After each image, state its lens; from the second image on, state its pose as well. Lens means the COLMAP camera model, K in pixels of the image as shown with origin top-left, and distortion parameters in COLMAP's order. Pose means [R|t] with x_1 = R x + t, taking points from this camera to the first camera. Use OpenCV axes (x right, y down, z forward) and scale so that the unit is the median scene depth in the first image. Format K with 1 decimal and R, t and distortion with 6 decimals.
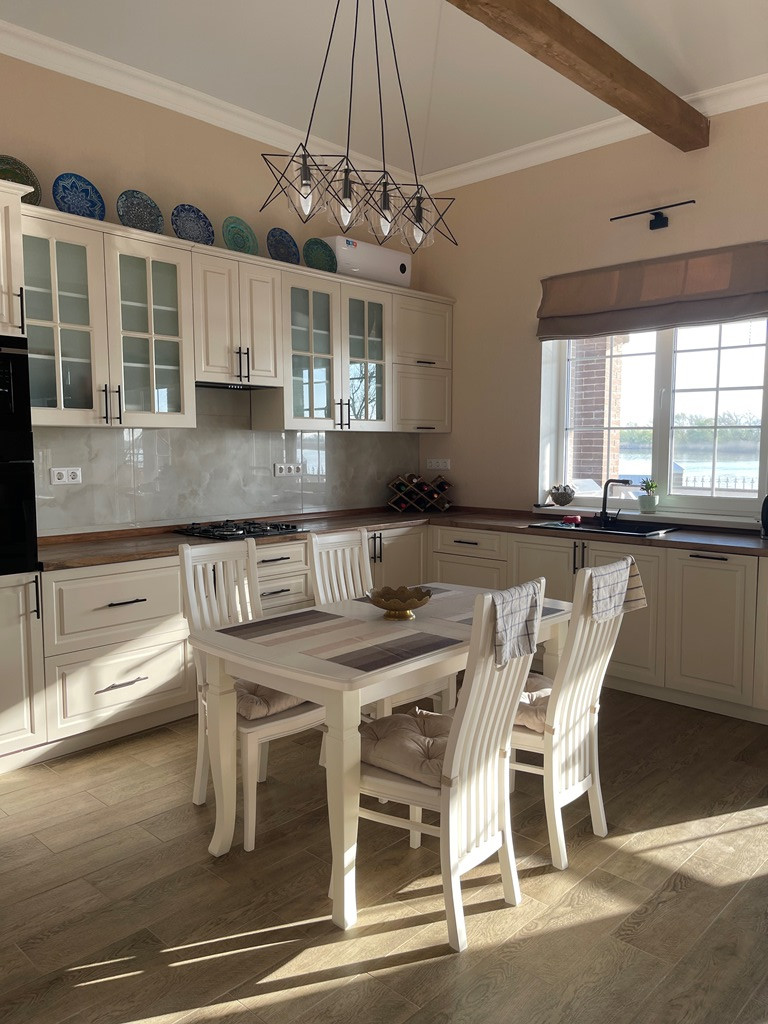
lens RADIAL K [[772.7, 0, 386.1], [0, 772.7, 518.2], [0, 0, 1]] dist [0.065484, -0.089654]
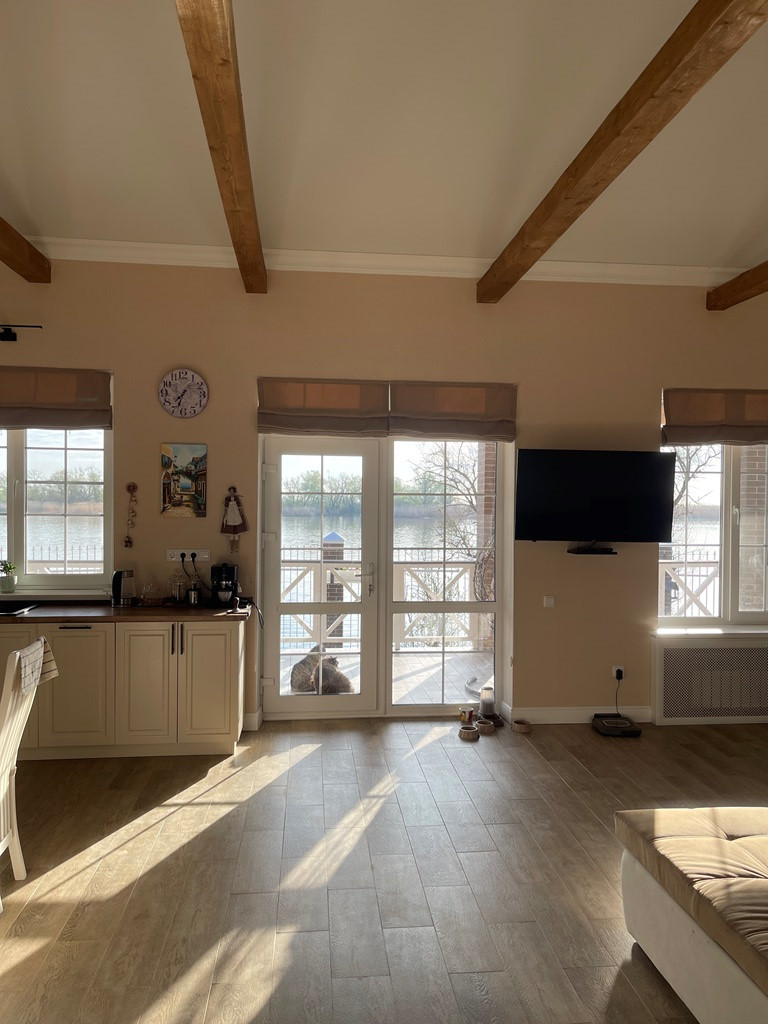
lens RADIAL K [[772.7, 0, 385.2], [0, 772.7, 512.2], [0, 0, 1]] dist [0.065484, -0.089654]
pose [[0.655173, -0.003127, 0.755472, -0.167941], [0.066523, 0.996346, -0.053567, -0.028653], [-0.752544, 0.085352, 0.652987, -0.148160]]
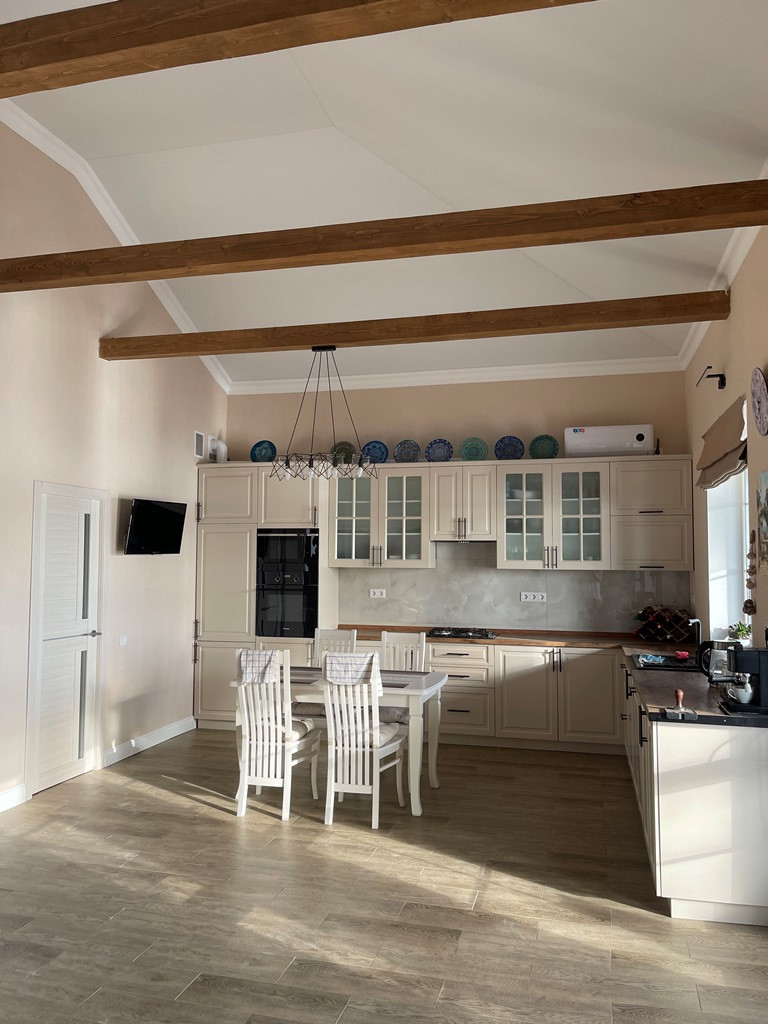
lens RADIAL K [[772.7, 0, 384.6], [0, 772.7, 506.0], [0, 0, 1]] dist [0.065484, -0.089654]
pose [[0.477576, -0.056459, -0.876774, 1.144472], [-0.089495, 0.989616, -0.112472, -0.050911], [0.874020, 0.132181, 0.467565, 0.110214]]
